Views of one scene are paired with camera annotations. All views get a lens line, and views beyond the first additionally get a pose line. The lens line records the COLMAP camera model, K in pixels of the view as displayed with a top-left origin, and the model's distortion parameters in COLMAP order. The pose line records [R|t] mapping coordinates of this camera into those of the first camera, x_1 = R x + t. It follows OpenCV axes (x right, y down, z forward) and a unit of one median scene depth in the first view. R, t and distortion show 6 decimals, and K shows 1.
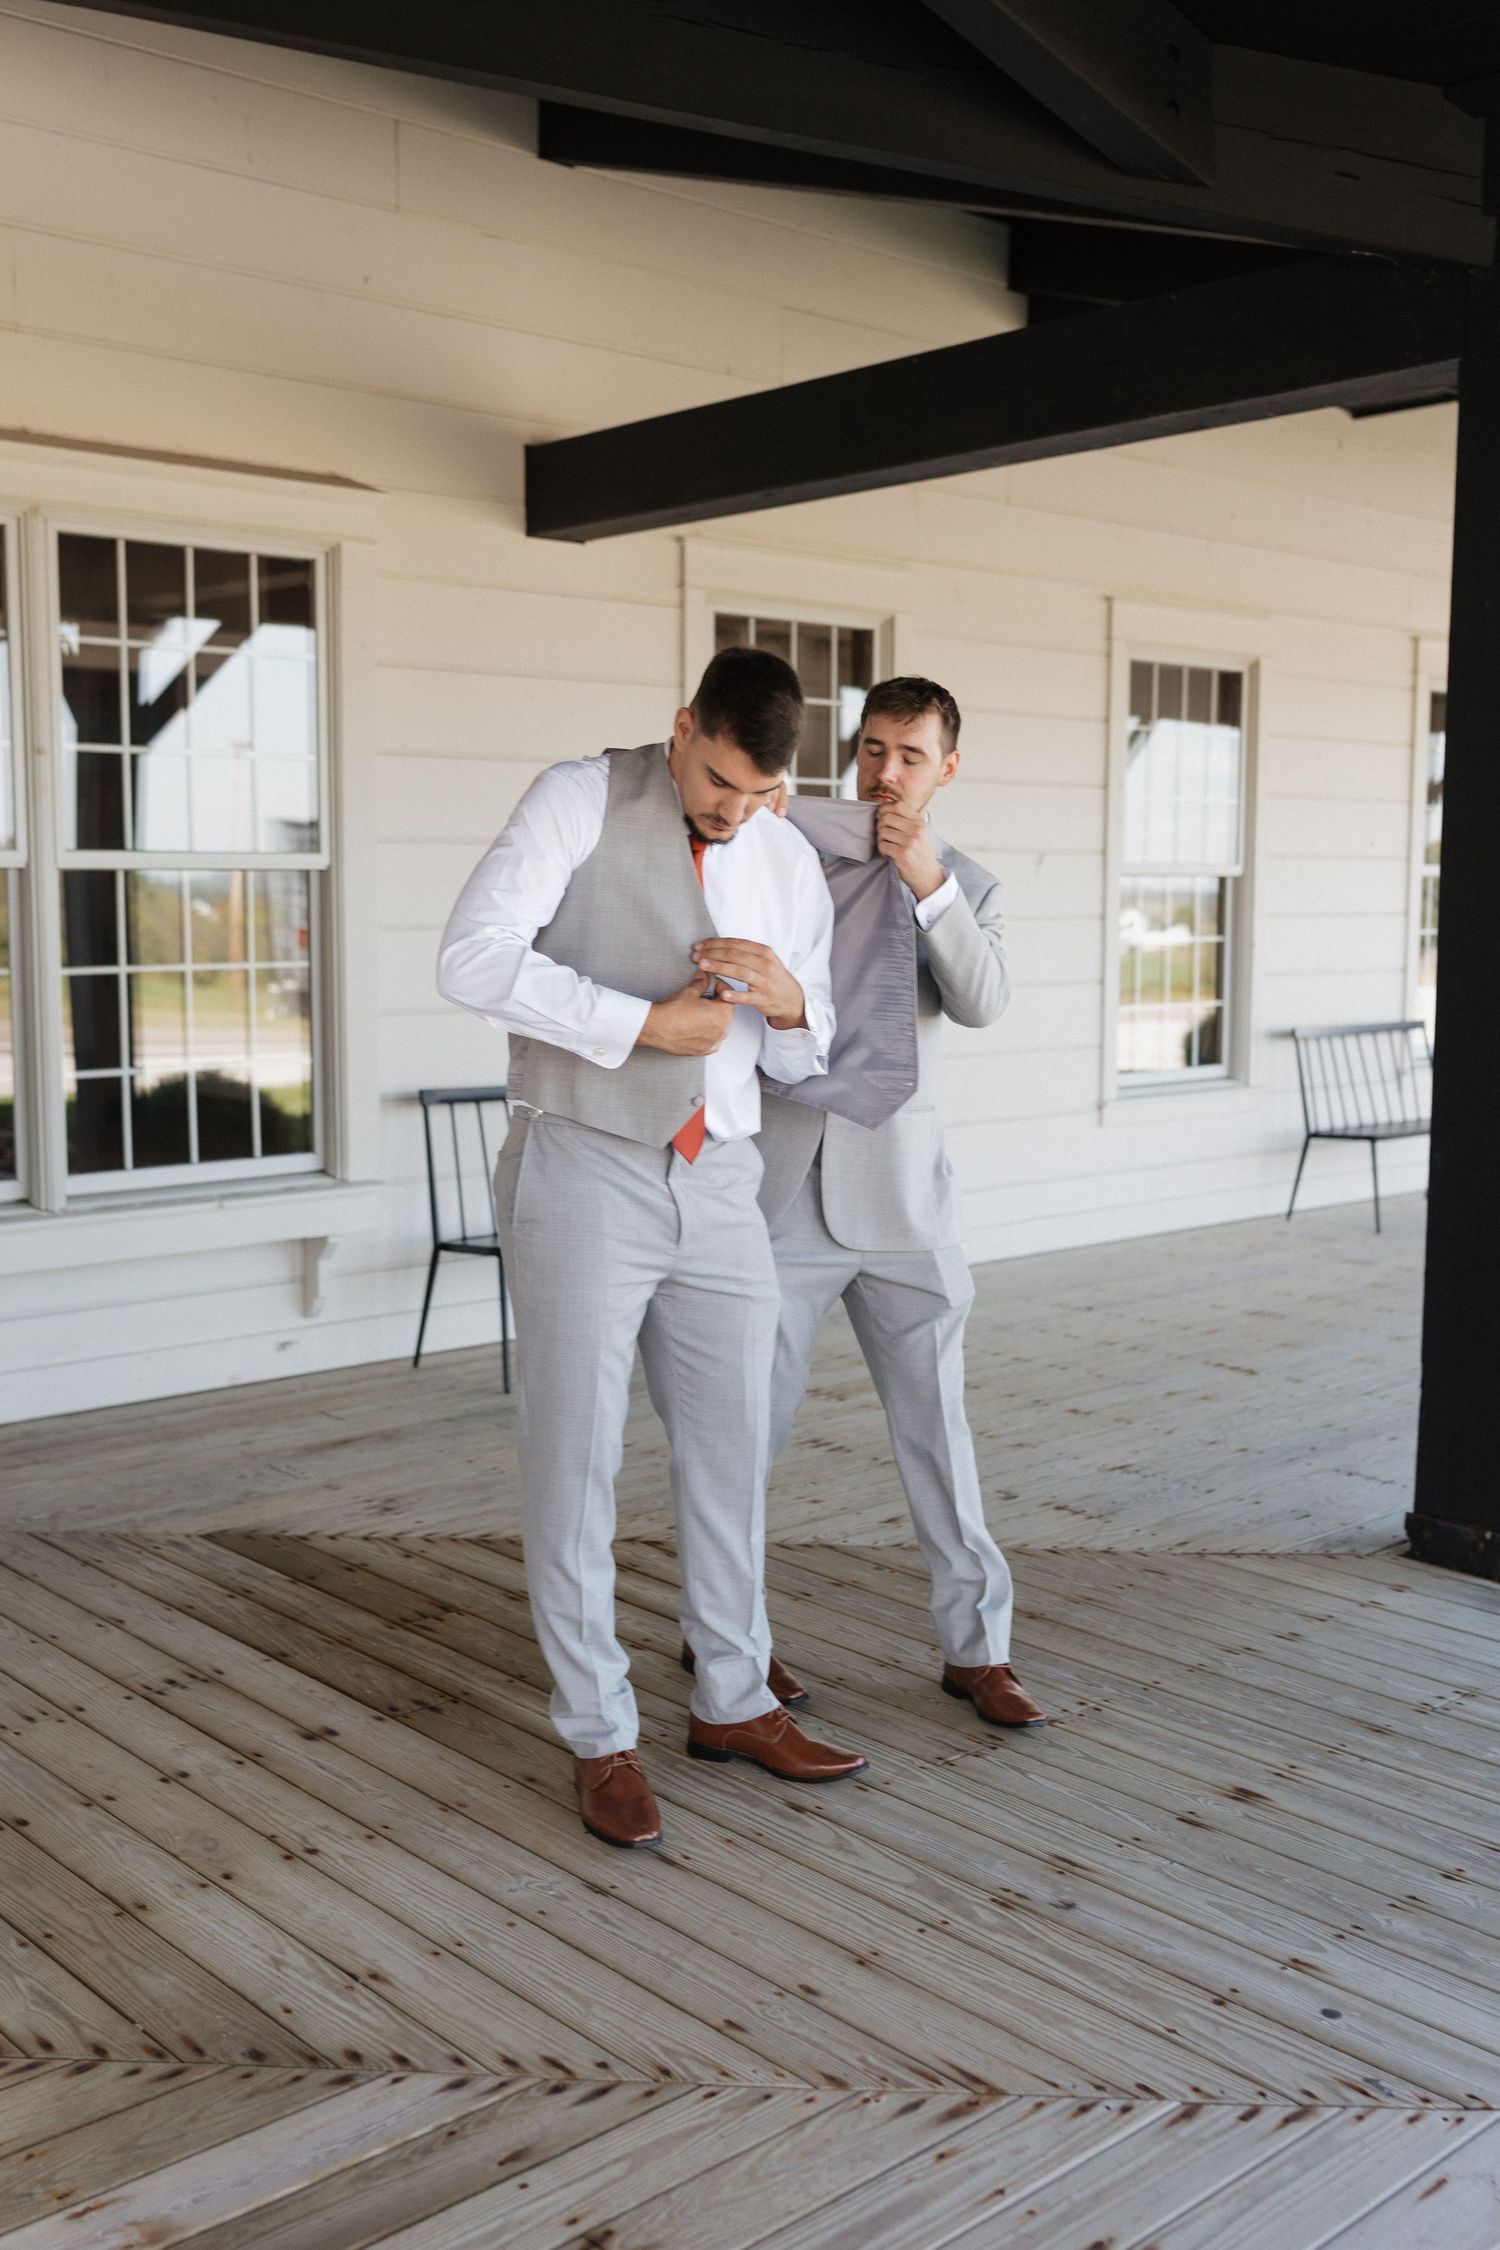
lens RADIAL K [[2200.4, 0, 698.7], [0, 2200.4, 1165.5], [0, 0, 1]] dist [-0.004434, -0.016998]
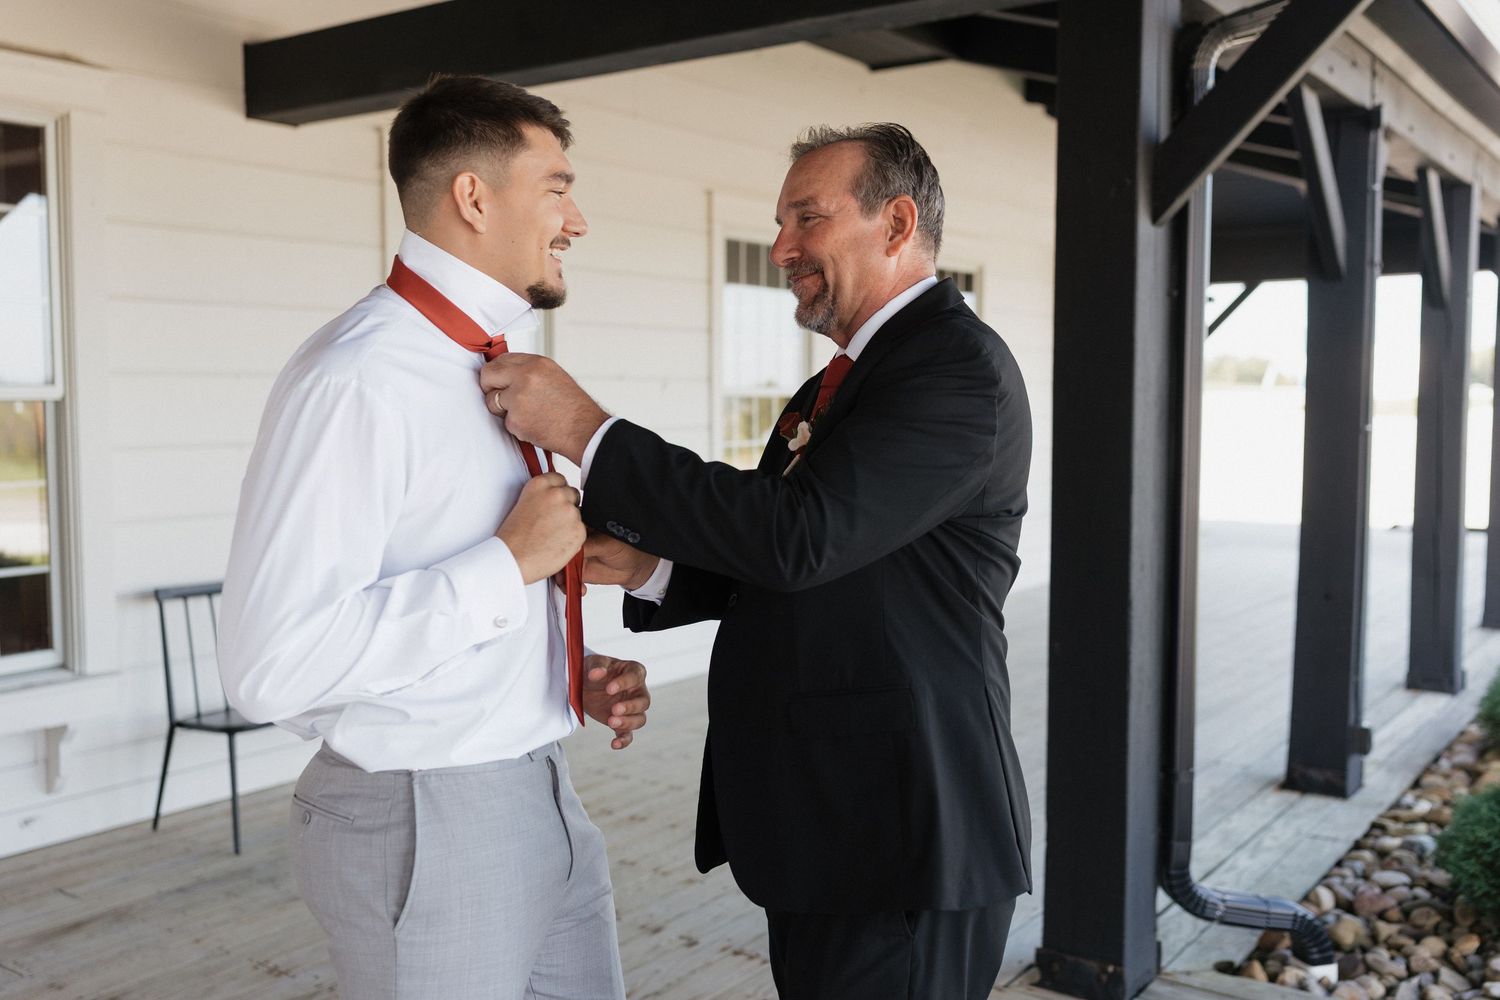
lens RADIAL K [[1466.9, 0, 768.8], [0, 1466.9, 495.8], [0, 0, 1]] dist [-0.004434, -0.016998]
pose [[0.969117, -0.019053, 0.245863, -0.002940], [0.033265, 0.997998, -0.053783, -0.031476], [-0.244347, 0.060301, 0.967811, 0.180899]]
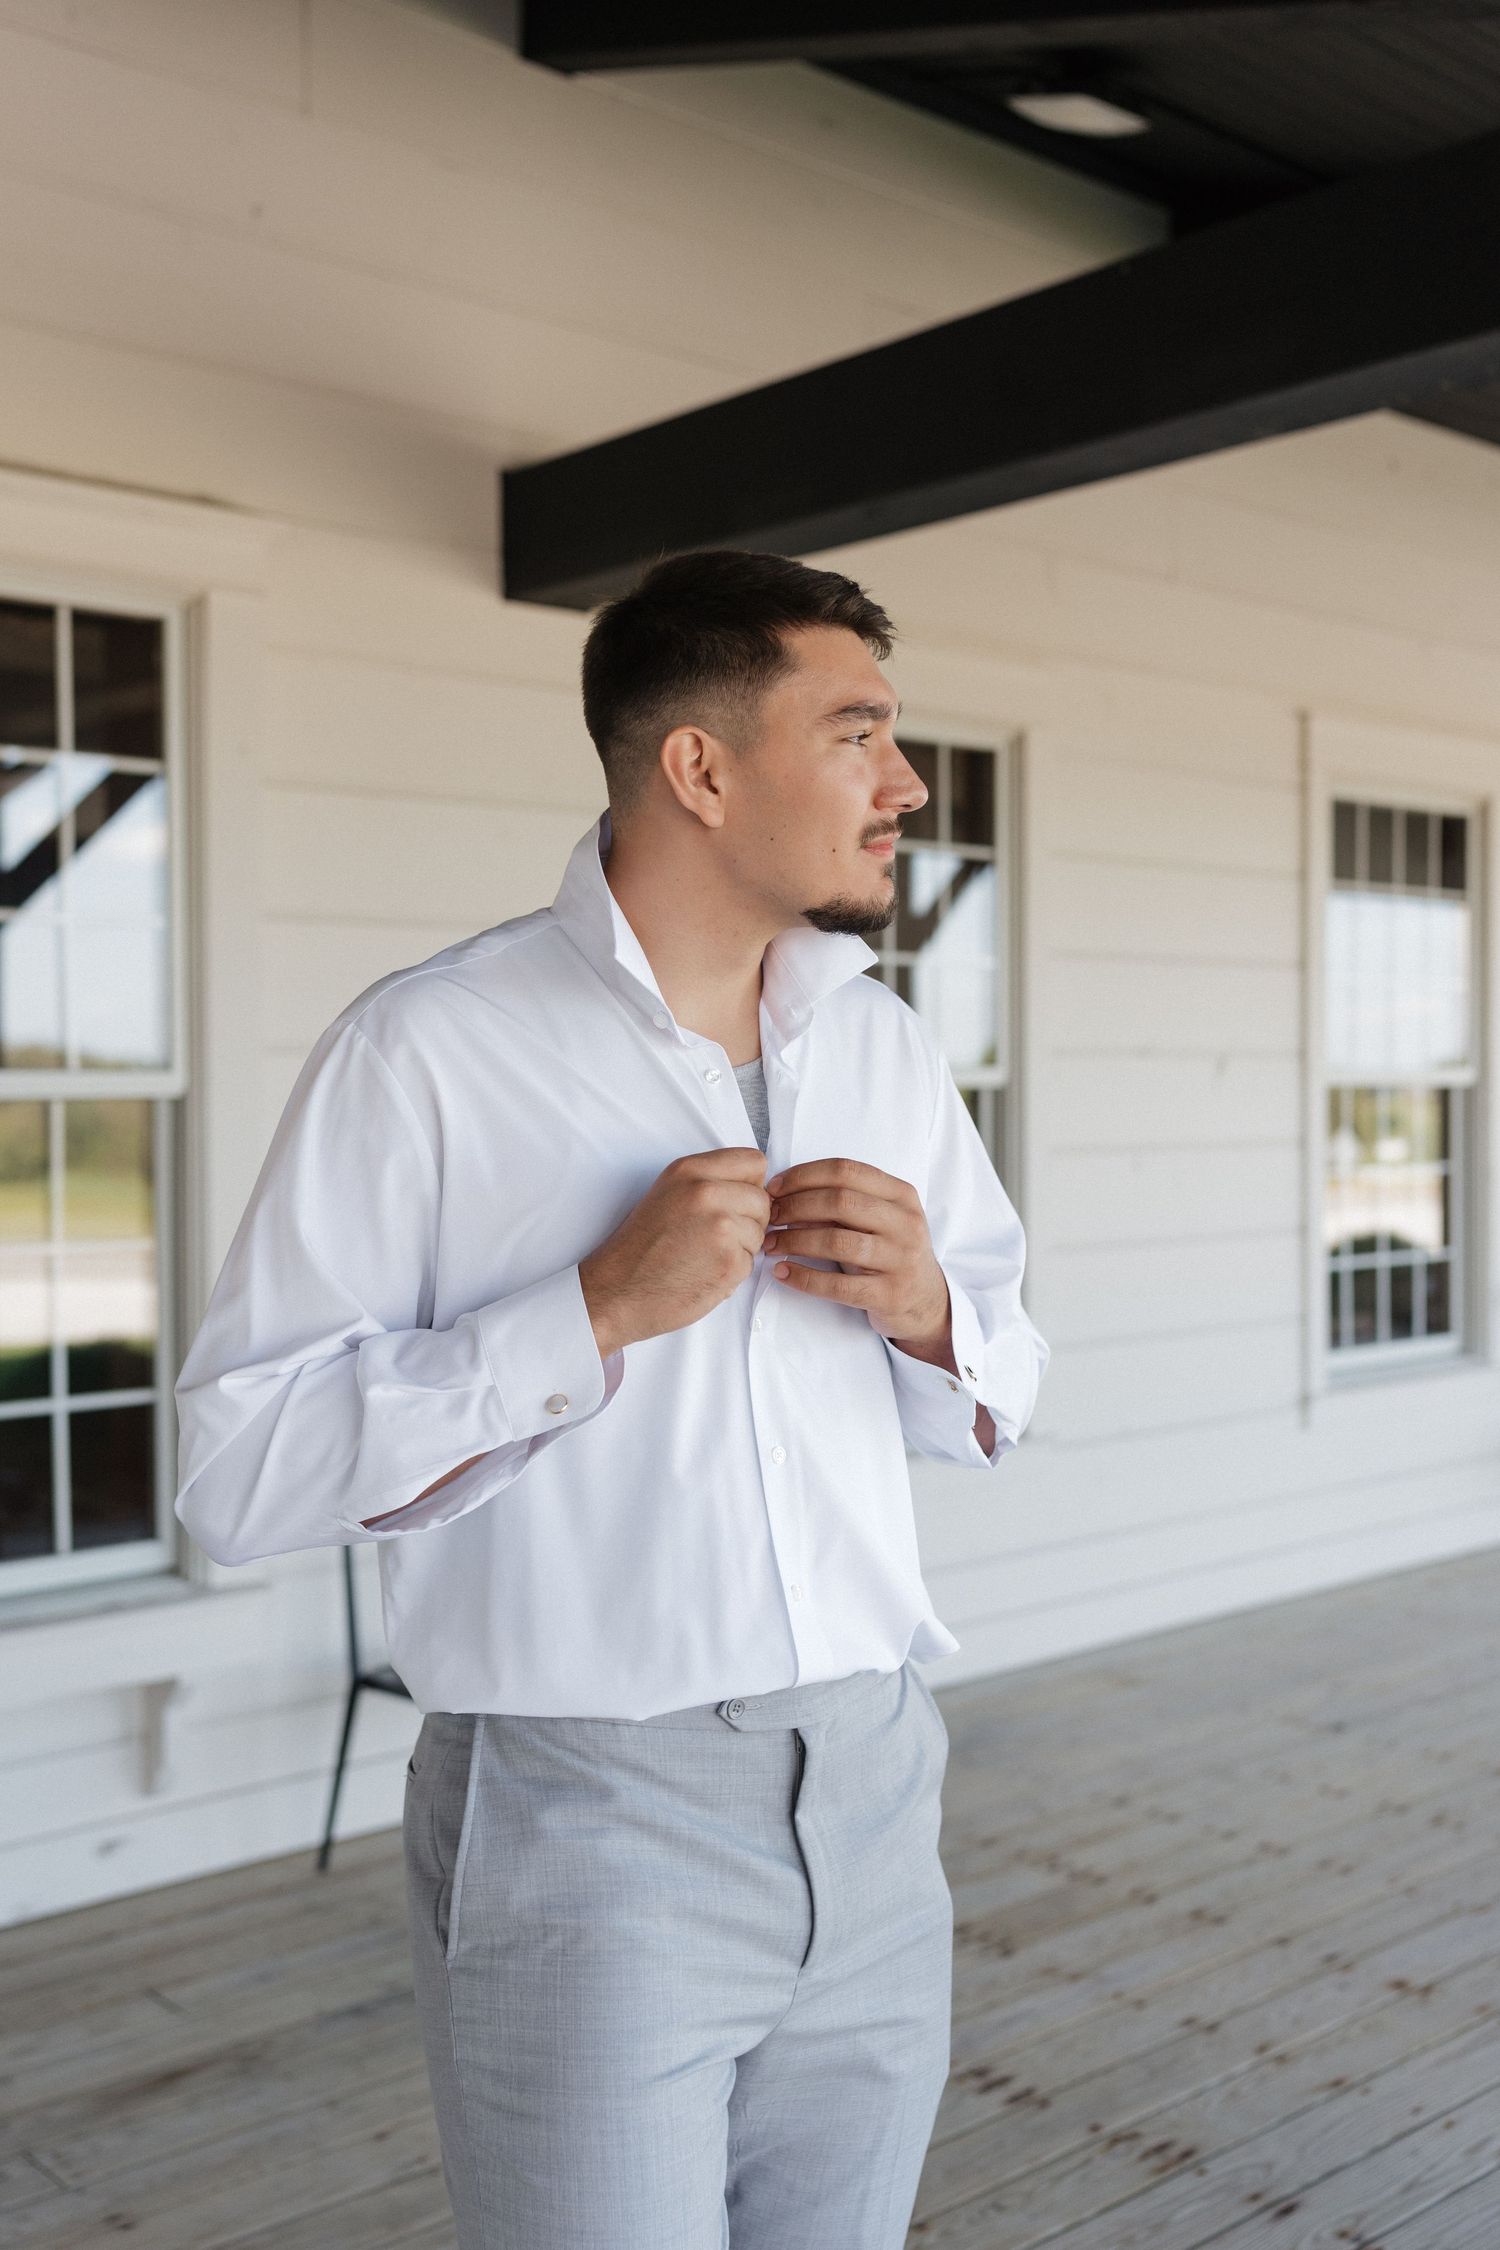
lens RADIAL K [[2386.7, 0, 751.0], [0, 2386.7, 1090.5], [0, 0, 1]] dist [0.000131, -0.001096]
pose [[0.999918, -0.006152, 0.011203, -0.011495], [0.007488, 0.992322, -0.123451, -0.047615], [-0.010357, 0.123525, 0.992287, 0.298917]]
